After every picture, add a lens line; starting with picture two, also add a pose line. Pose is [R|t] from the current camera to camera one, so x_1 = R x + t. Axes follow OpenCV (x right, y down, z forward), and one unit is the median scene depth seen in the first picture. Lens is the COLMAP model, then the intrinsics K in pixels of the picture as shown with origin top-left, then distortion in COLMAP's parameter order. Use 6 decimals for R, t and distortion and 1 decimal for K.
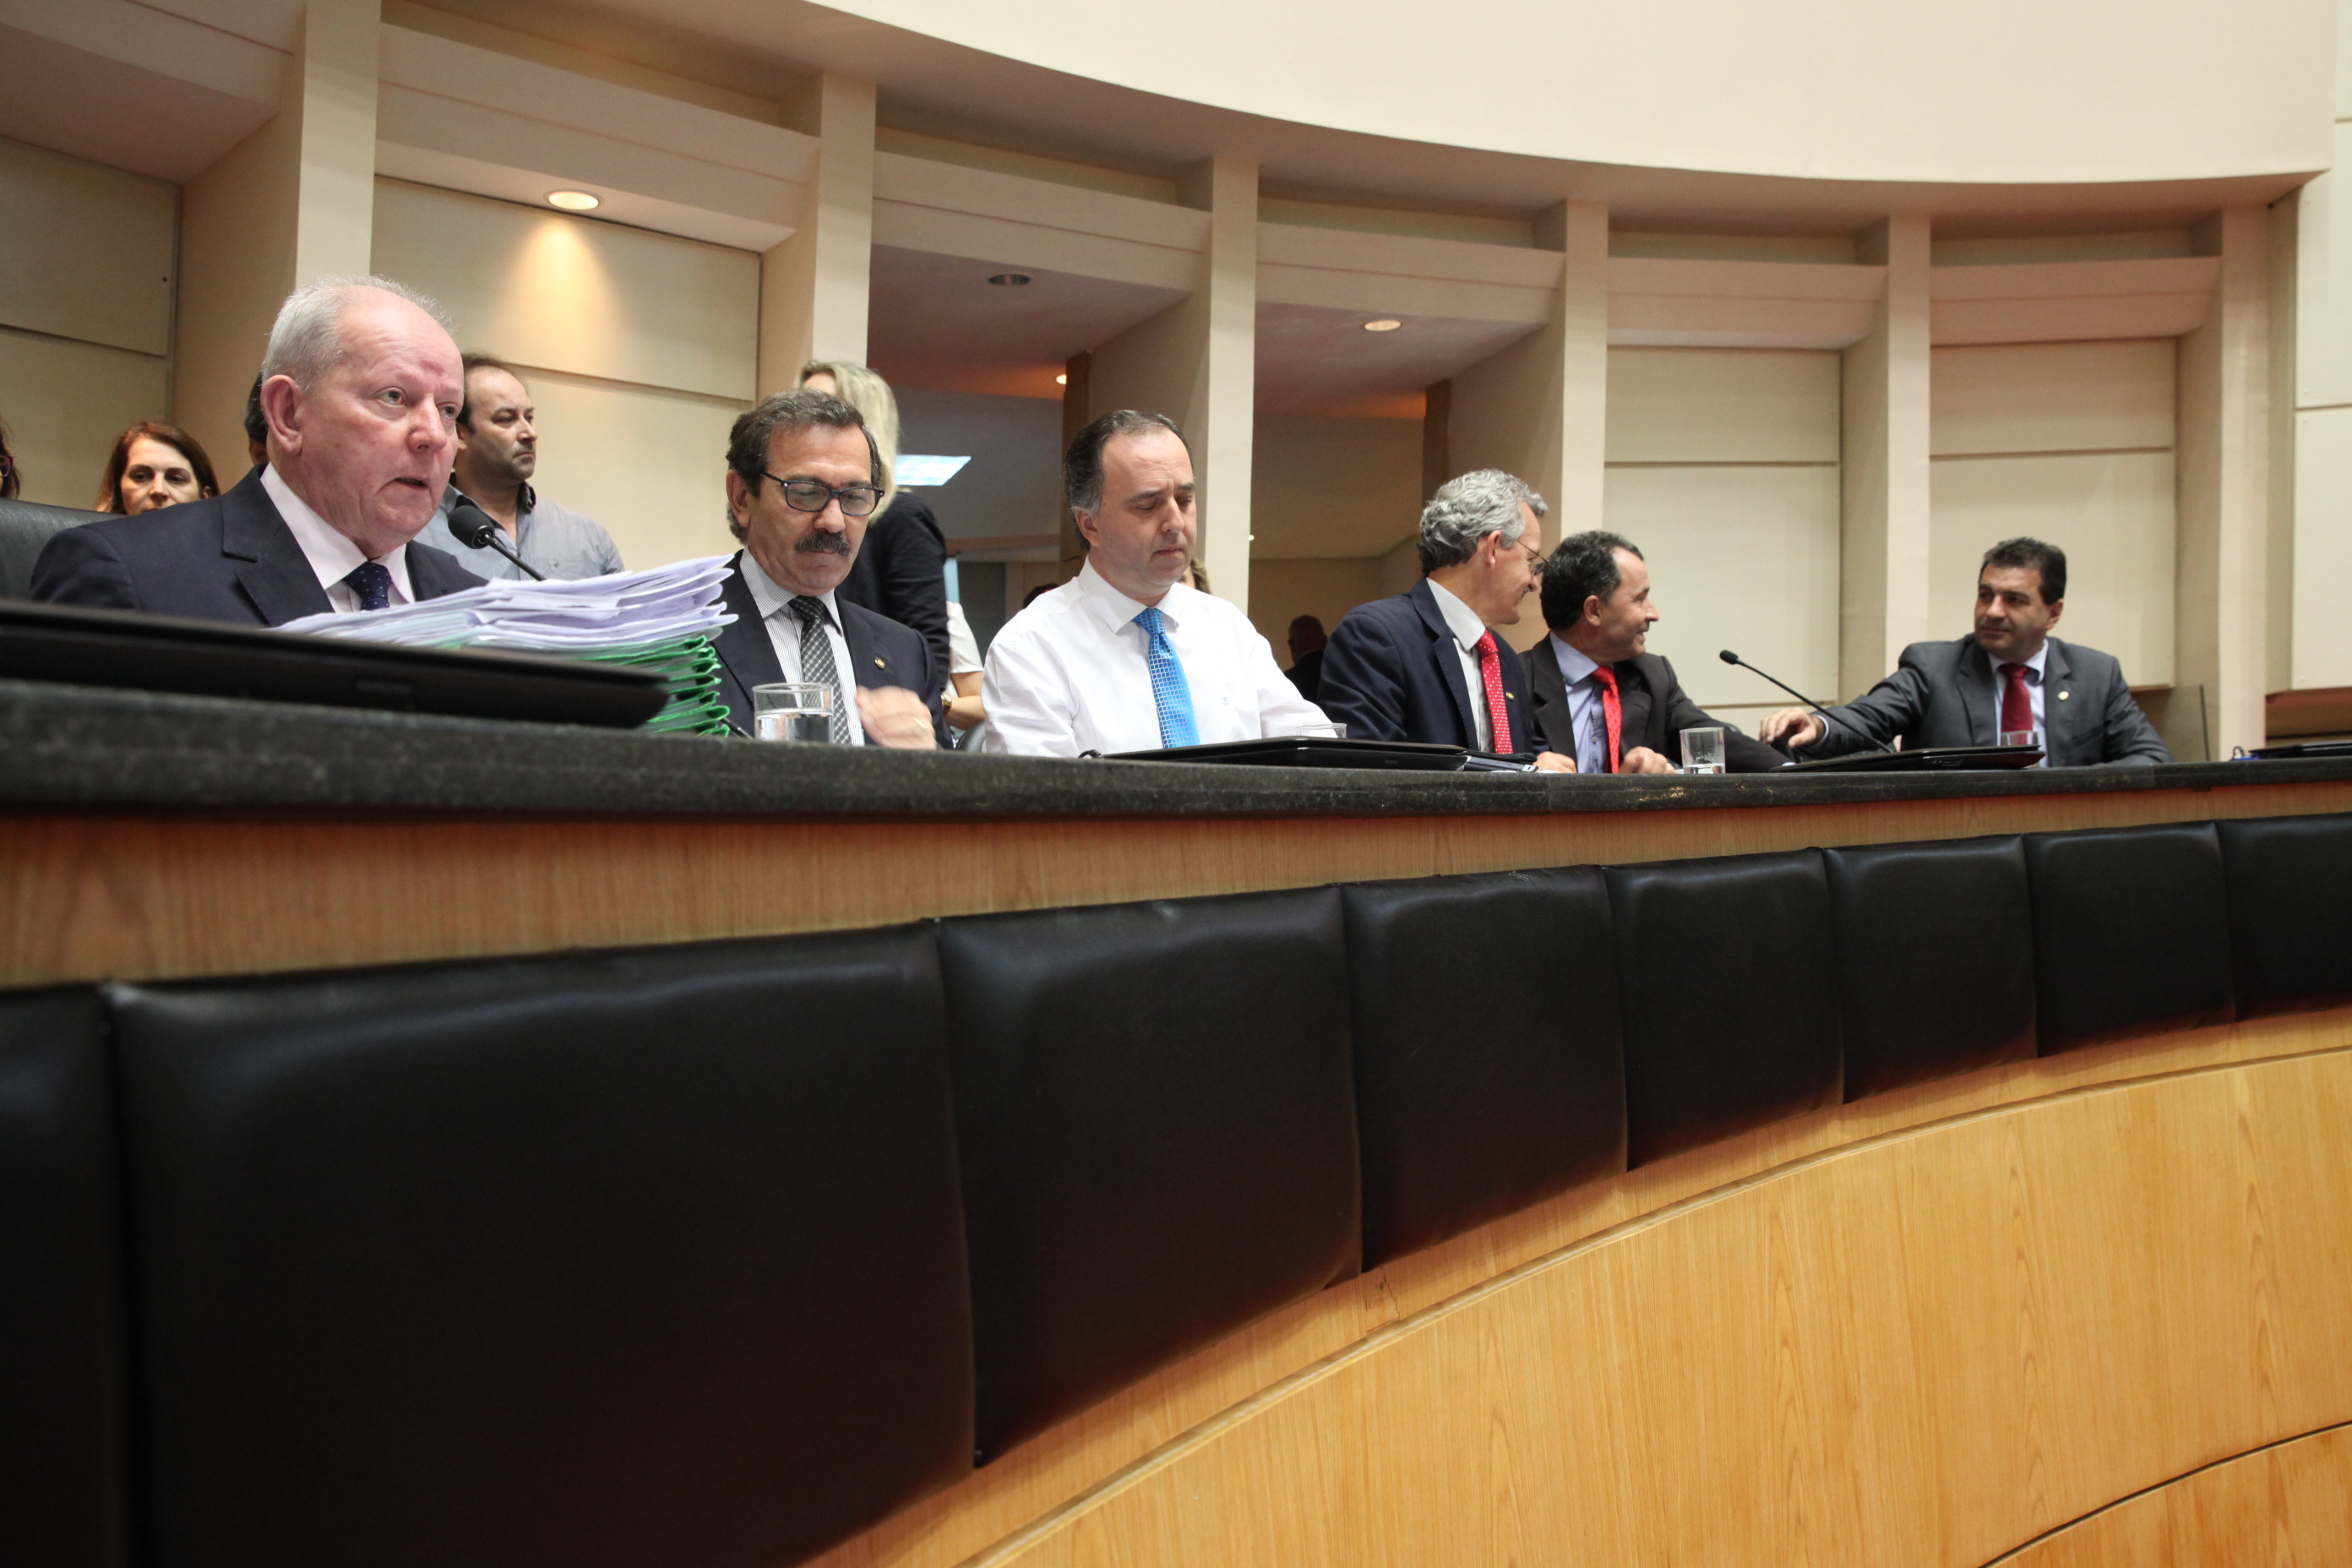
lens RADIAL K [[1906.8, 0, 1176.0], [0, 1906.8, 784.0], [0, 0, 1]] dist [-0.052834, 0.011586]
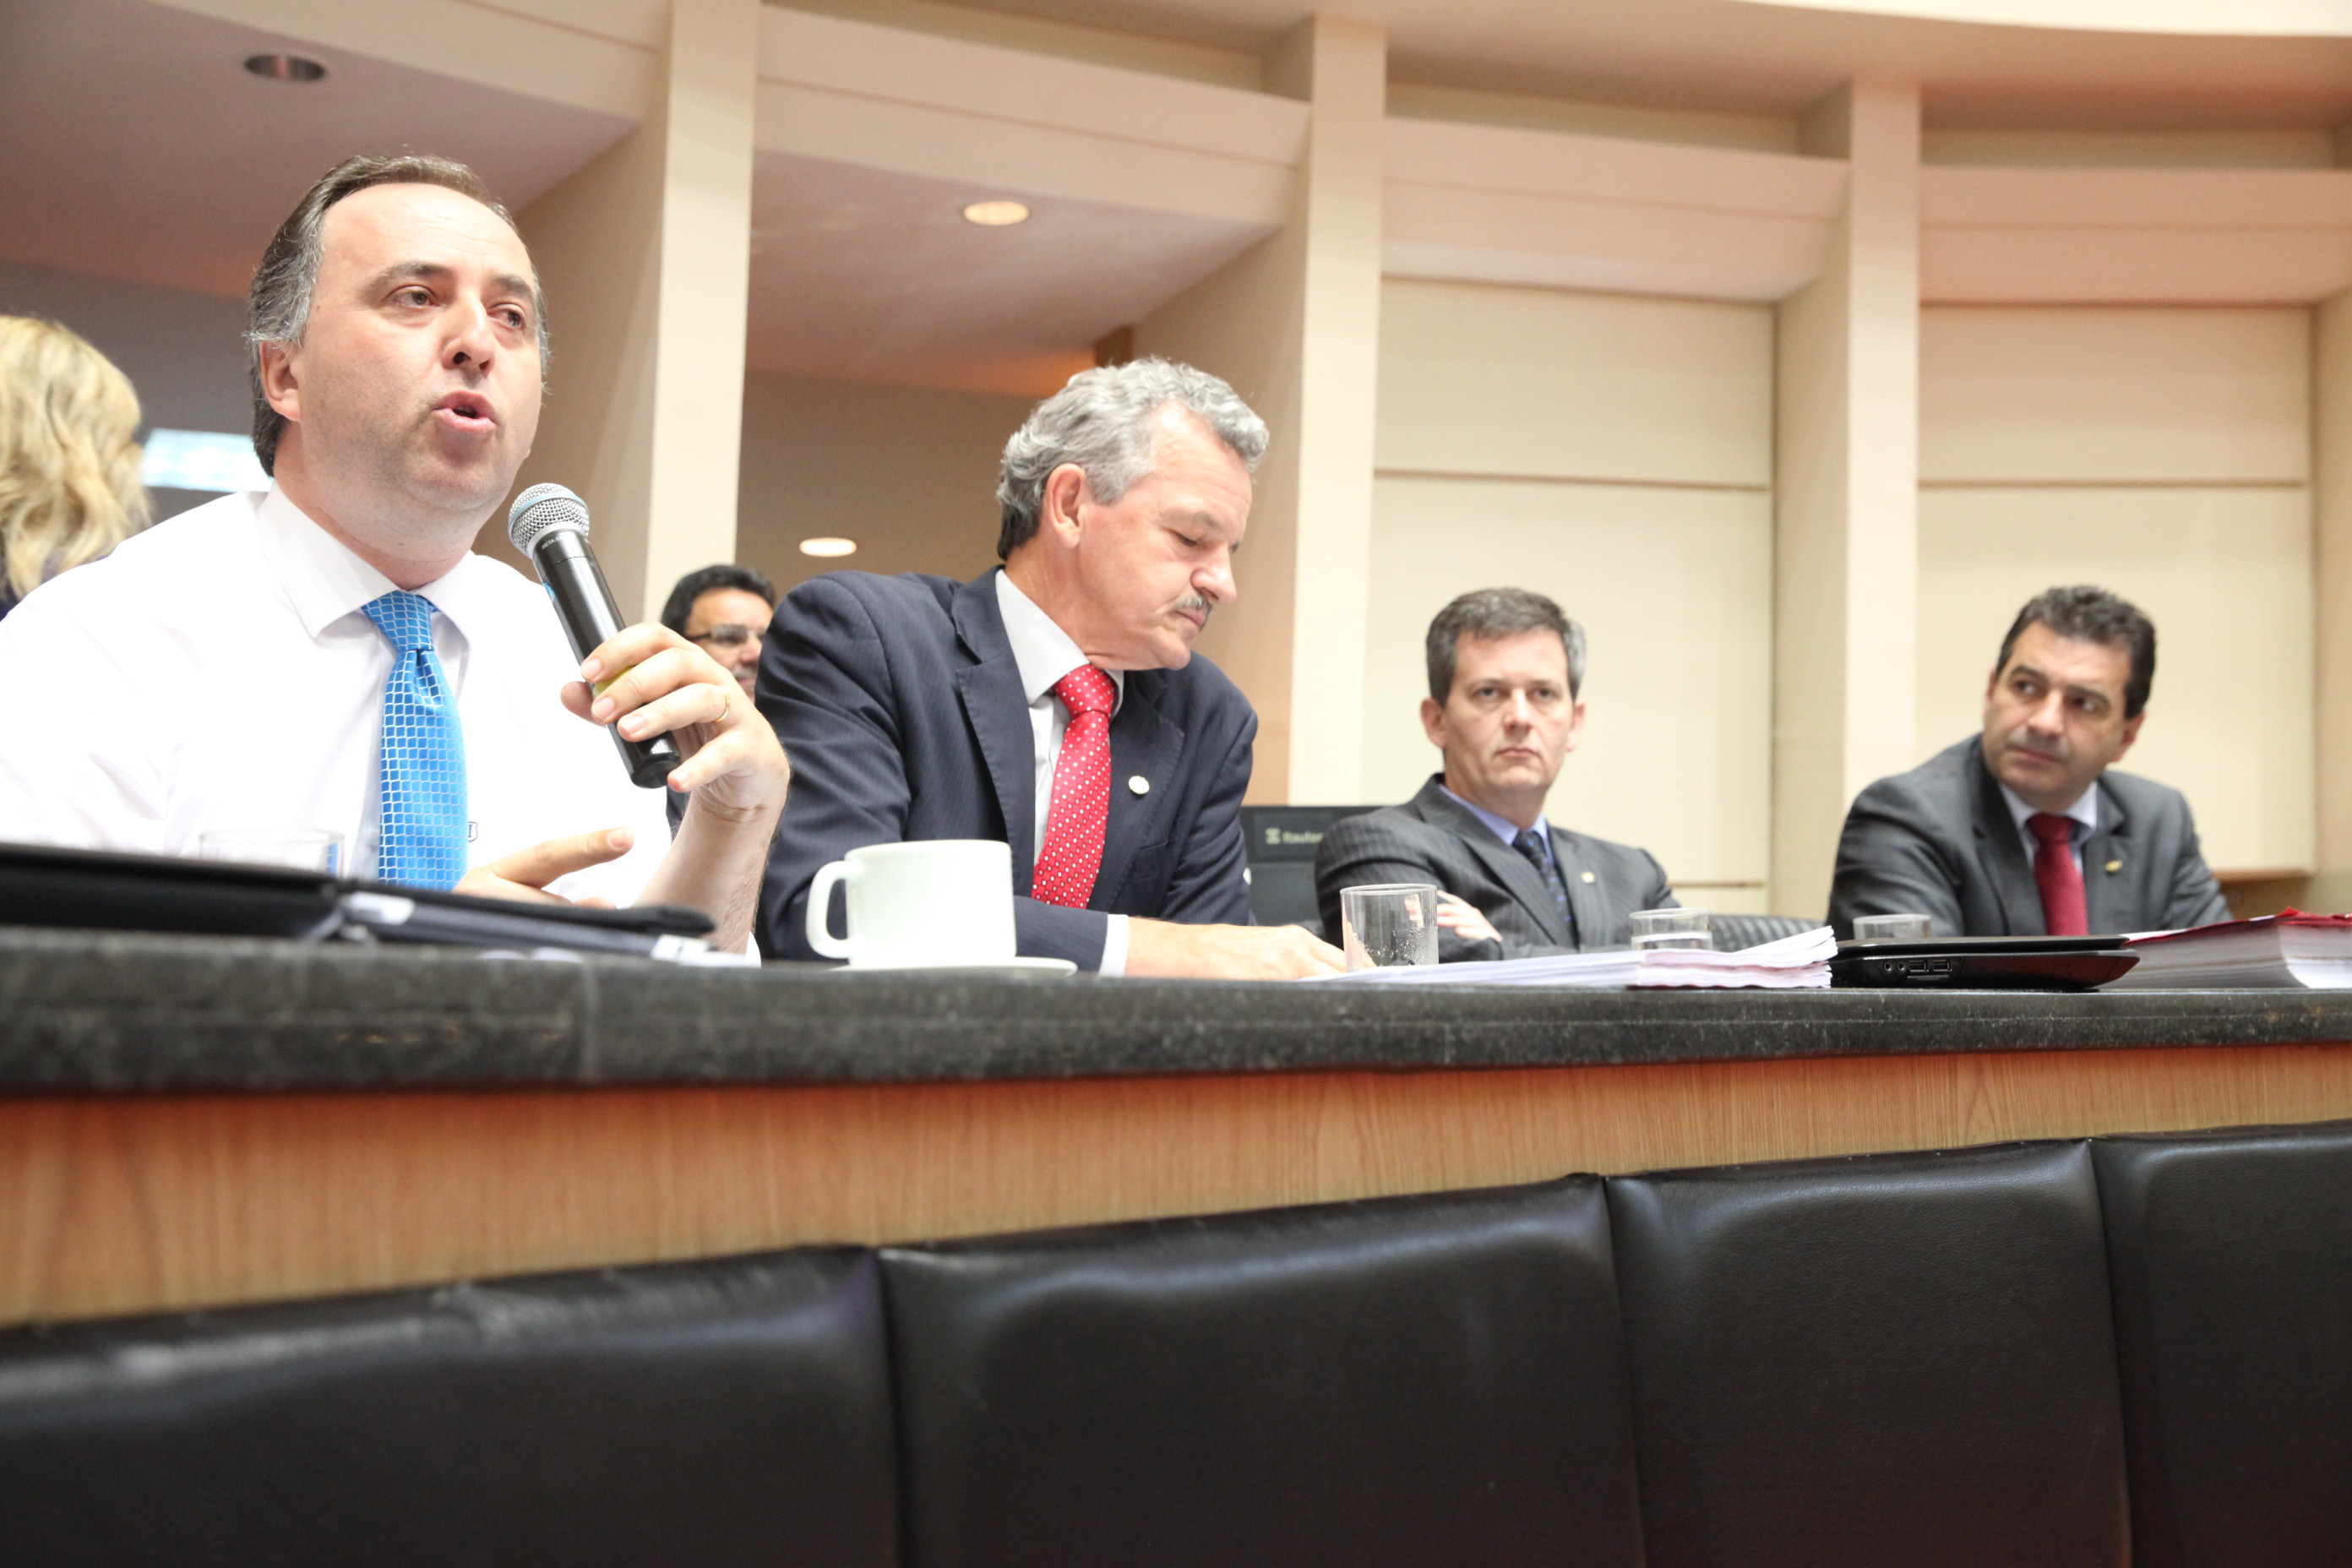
lens RADIAL K [[2656.1, 0, 1176.0], [0, 2656.1, 784.0], [0, 0, 1]] dist [0.012257, 0.034397]
pose [[0.994615, 0.027628, 0.099888, 0.154668], [-0.019270, 0.996306, -0.083686, 0.000121], [-0.101831, 0.081310, 0.991473, 0.358793]]
